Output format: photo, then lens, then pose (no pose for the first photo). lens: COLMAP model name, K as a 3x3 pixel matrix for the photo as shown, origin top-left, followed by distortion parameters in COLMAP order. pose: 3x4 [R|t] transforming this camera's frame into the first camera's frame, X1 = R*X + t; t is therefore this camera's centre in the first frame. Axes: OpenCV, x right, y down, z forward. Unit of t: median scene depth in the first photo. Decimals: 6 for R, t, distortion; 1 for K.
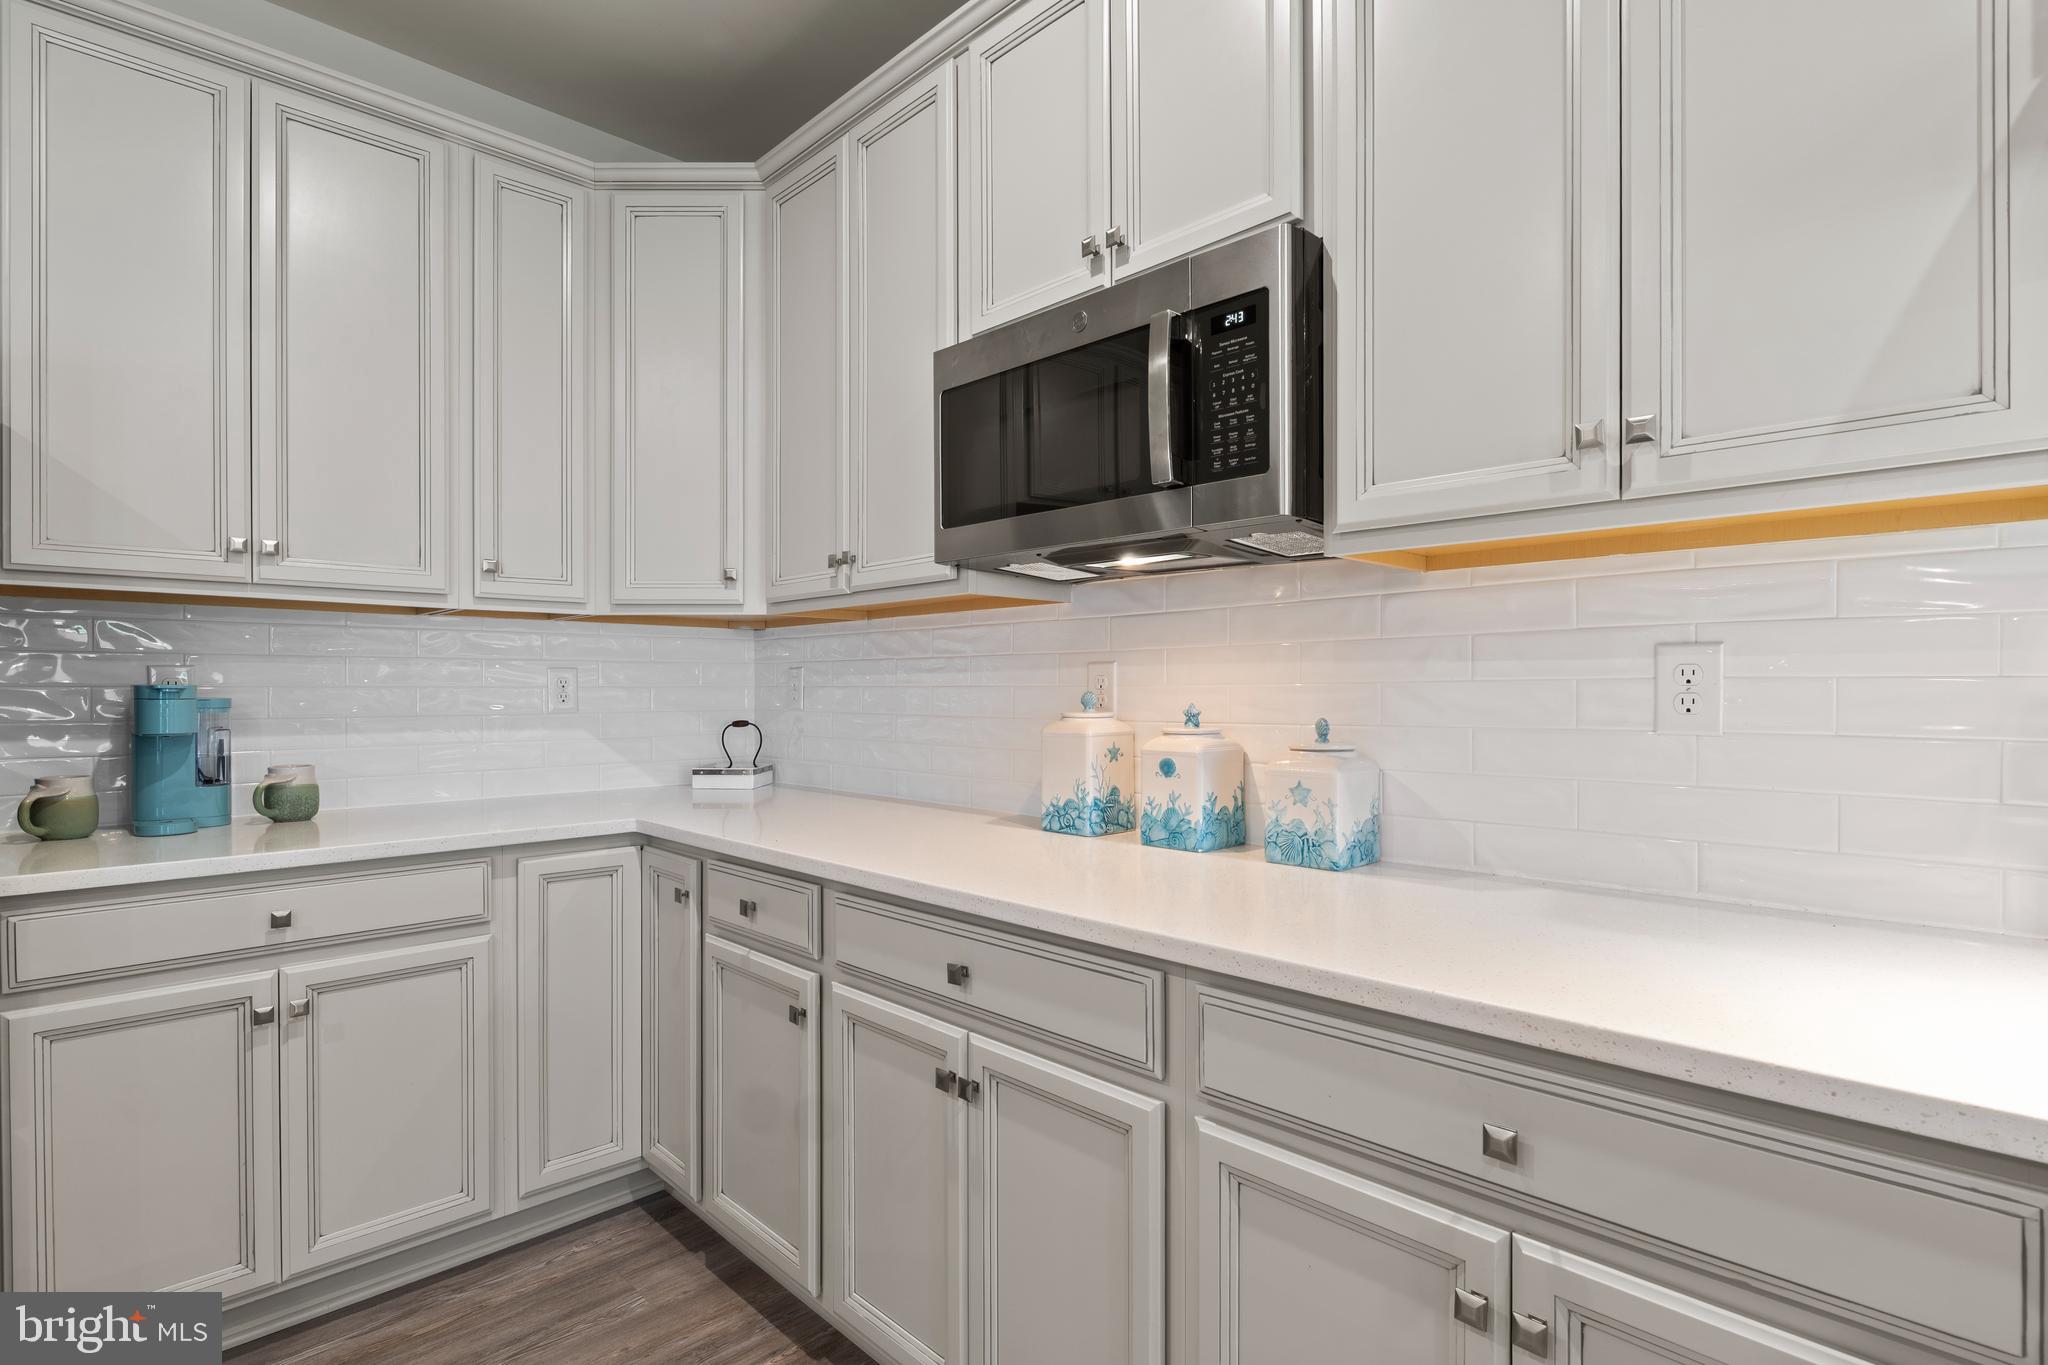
lens RADIAL K [[1010.9, 0, 1020.5], [0, 1010.9, 692.1], [0, 0, 1]] dist [-0.002291, -0.002470]
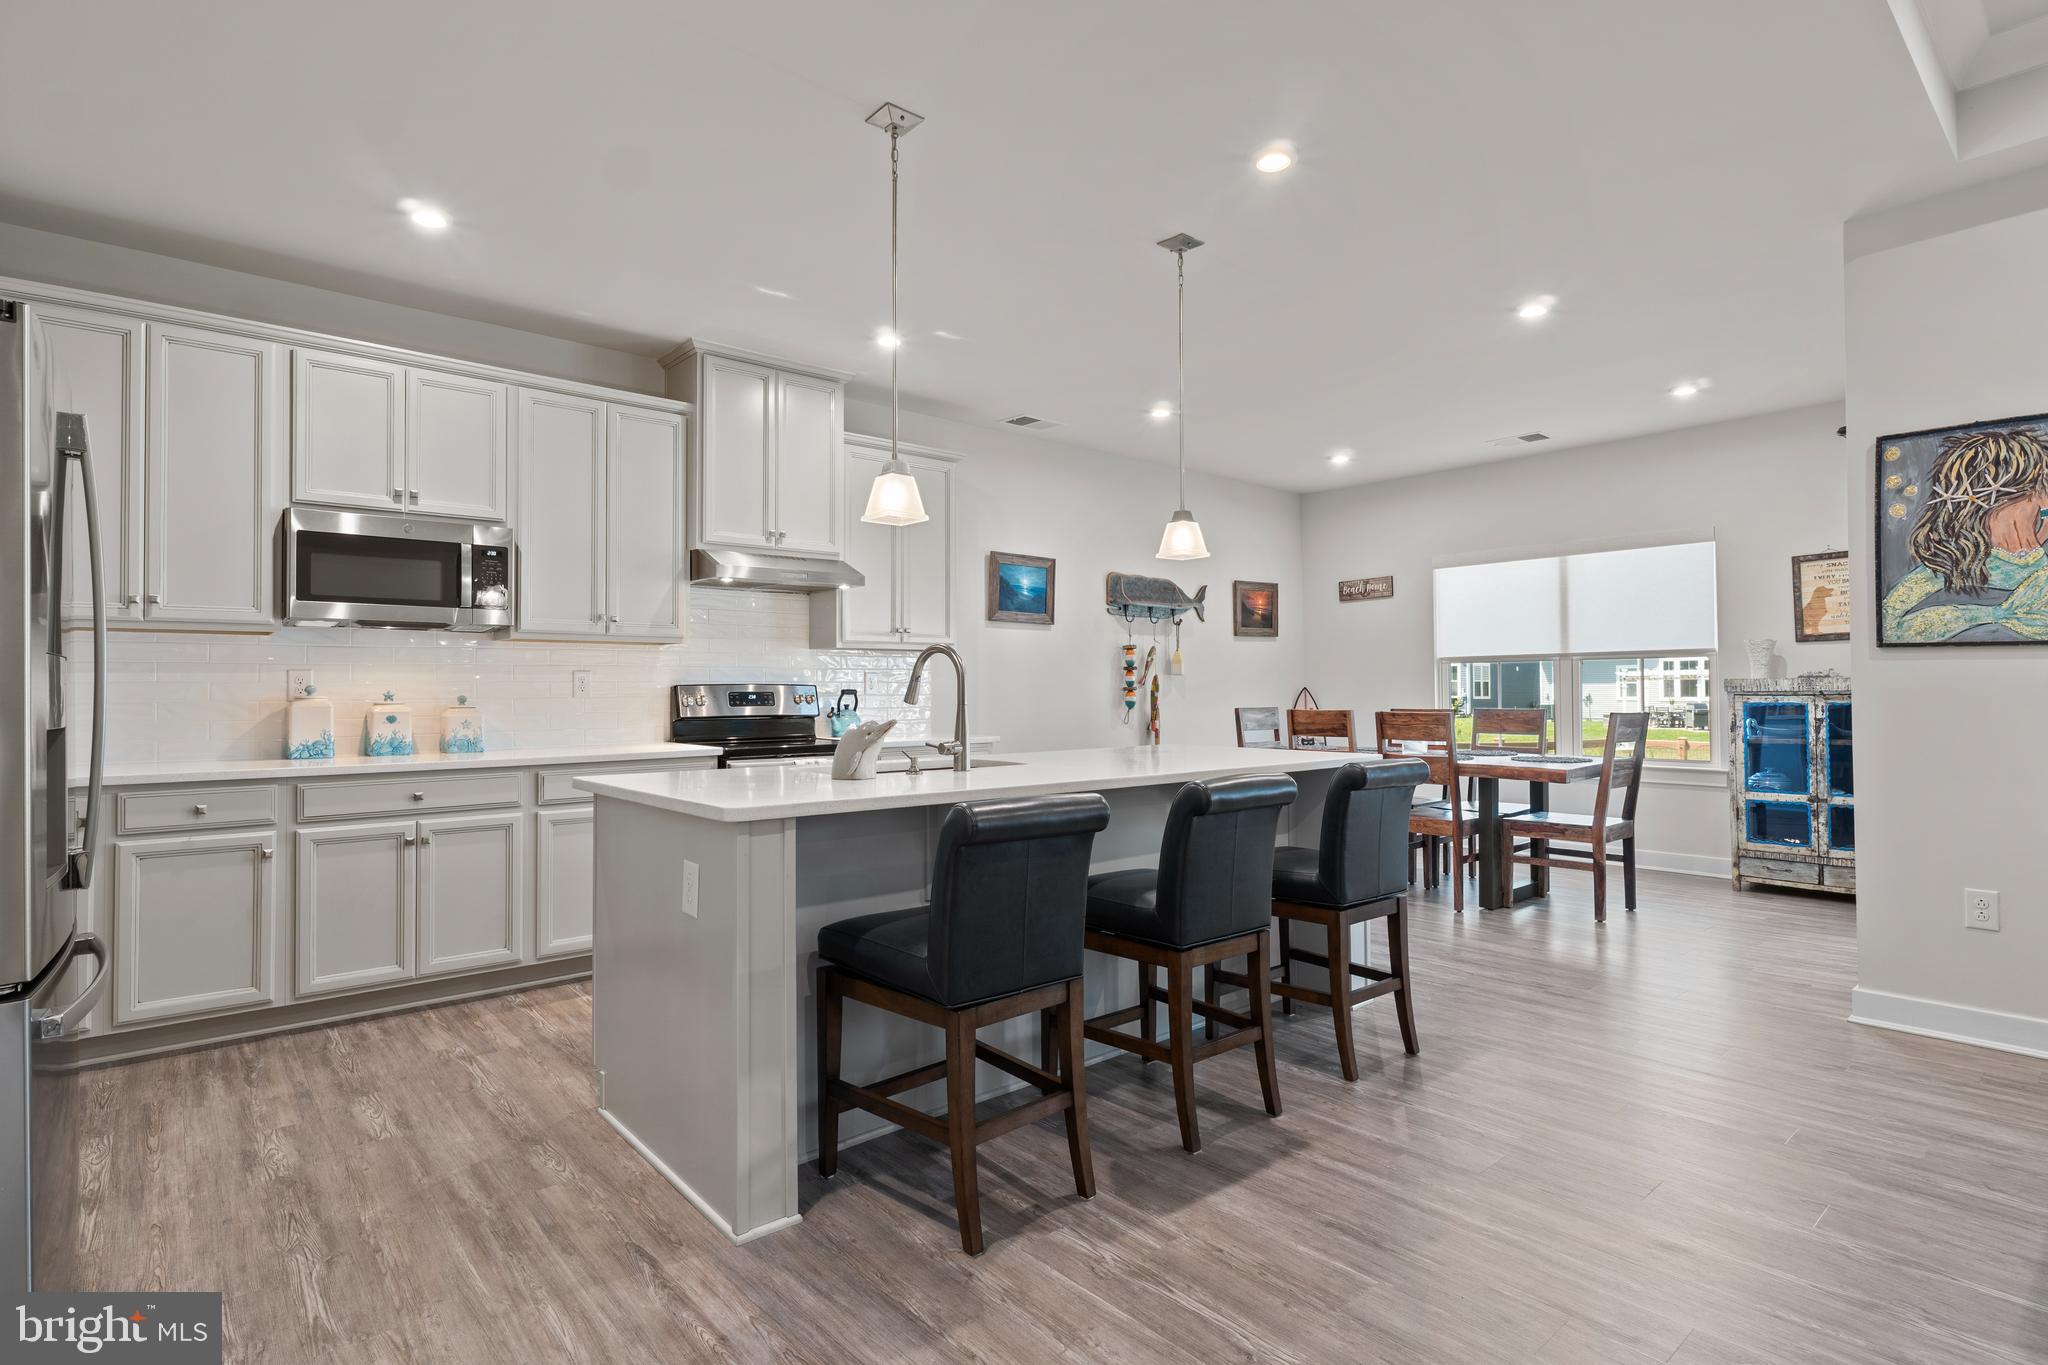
lens RADIAL K [[1010.9, 0, 1024.2], [0, 1010.9, 673.5], [0, 0, 1]] dist [-0.002291, -0.002470]
pose [[0.067608, 0.017248, 0.997563, -1.760556], [0.007391, 0.999814, -0.017788, 0.021429], [-0.997685, 0.008575, 0.067468, -0.478771]]
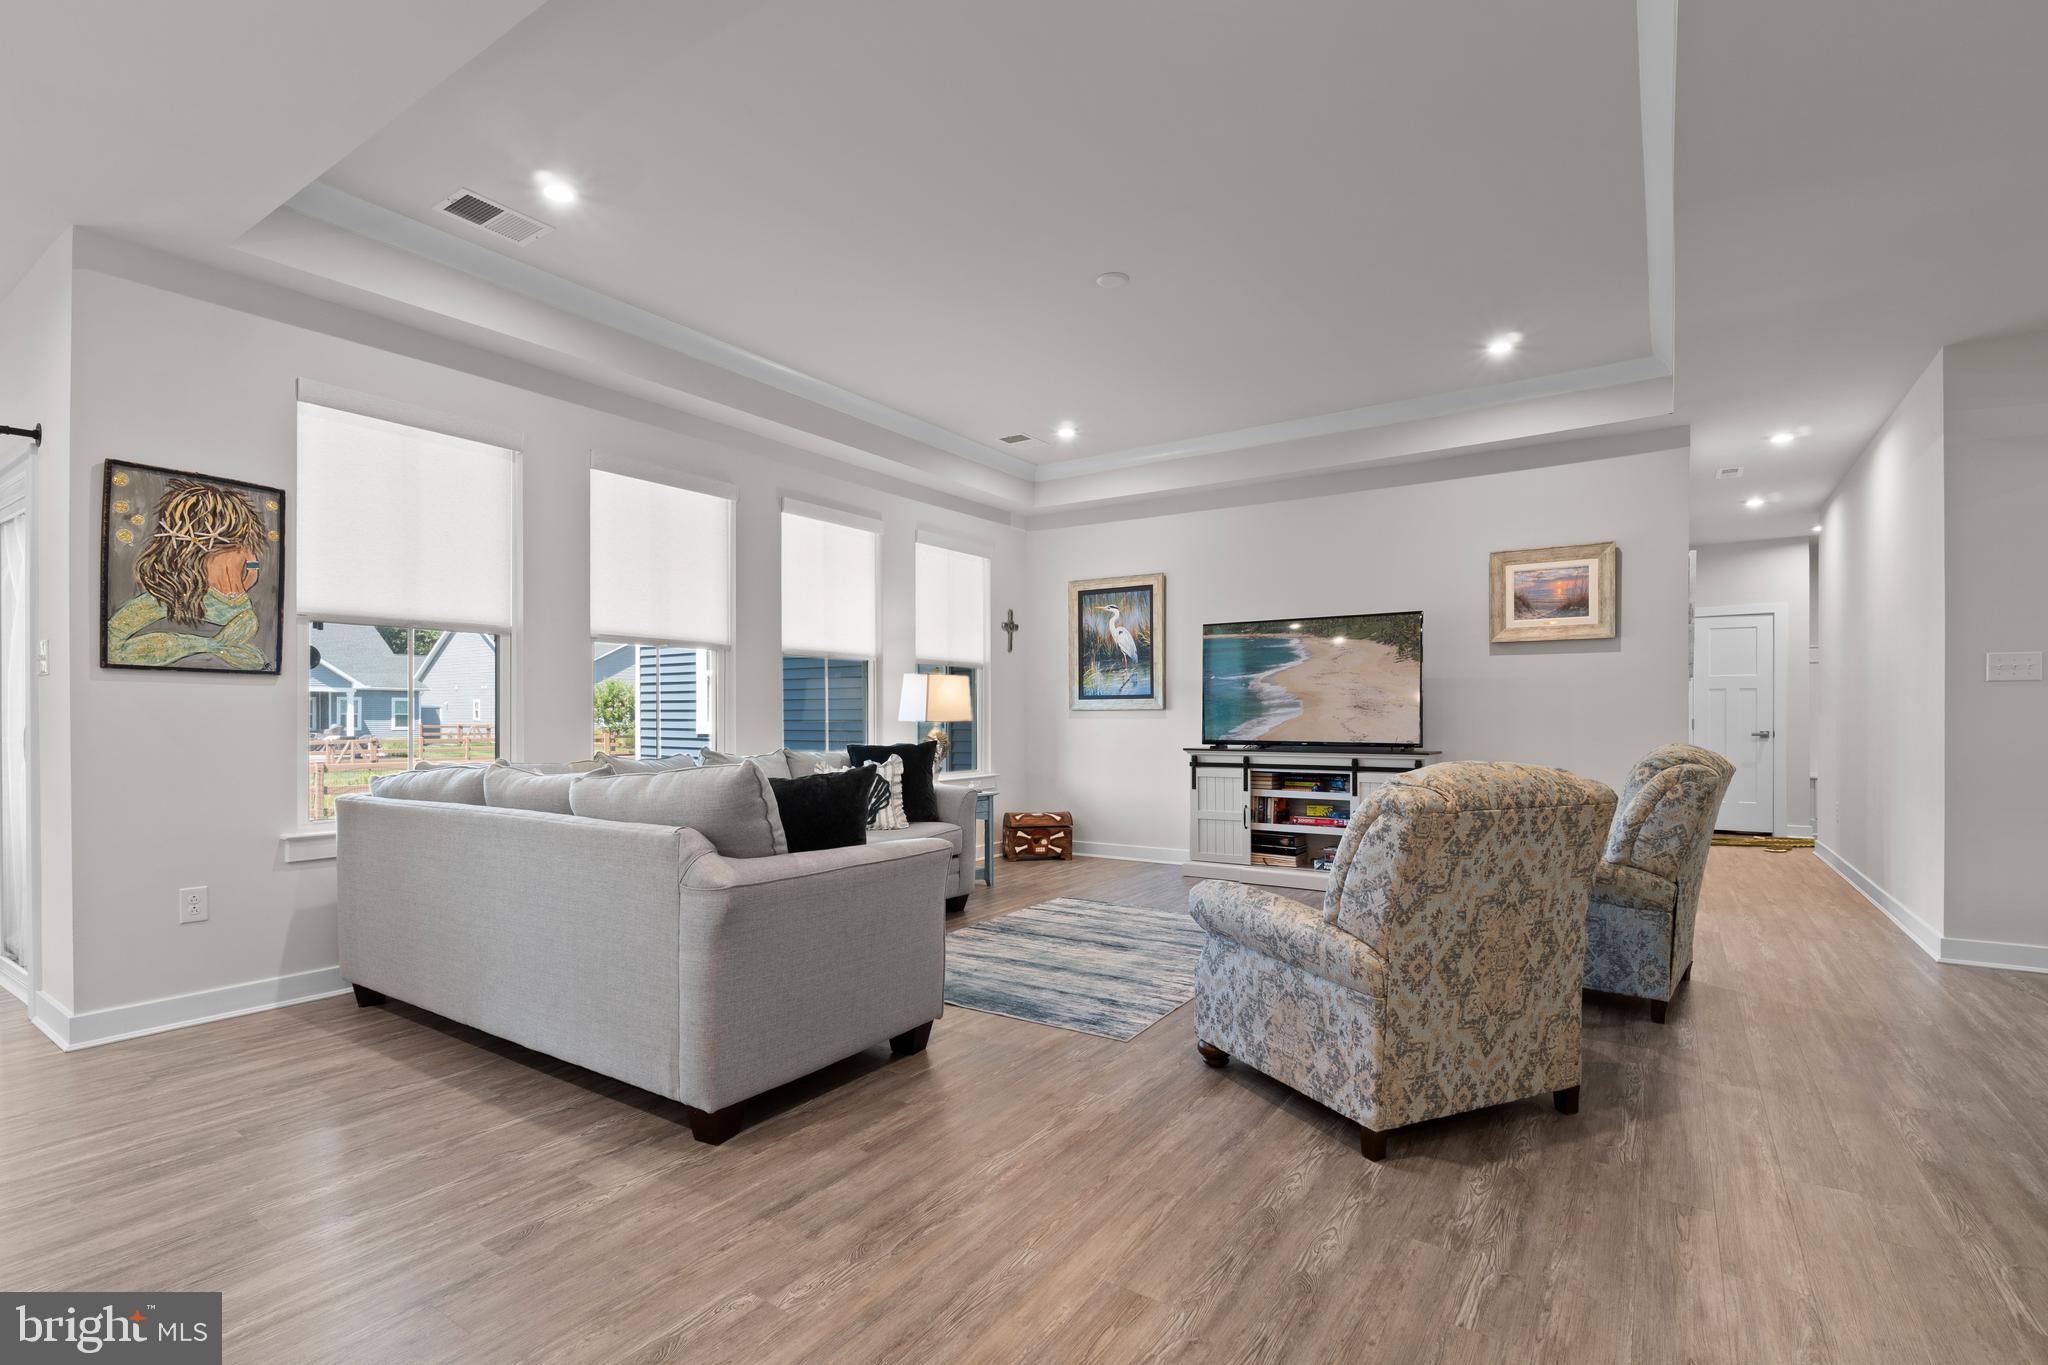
lens RADIAL K [[943.0, 0, 1035.1], [0, 943.0, 714.9], [0, 0, 1]] dist [-0.005494, 0.000054]
pose [[-0.978958, 0.000000, -0.204063, -1.194408], [-0.000336, 0.999999, 0.001612, 0.034583], [0.204063, 0.001647, -0.978956, 0.071893]]
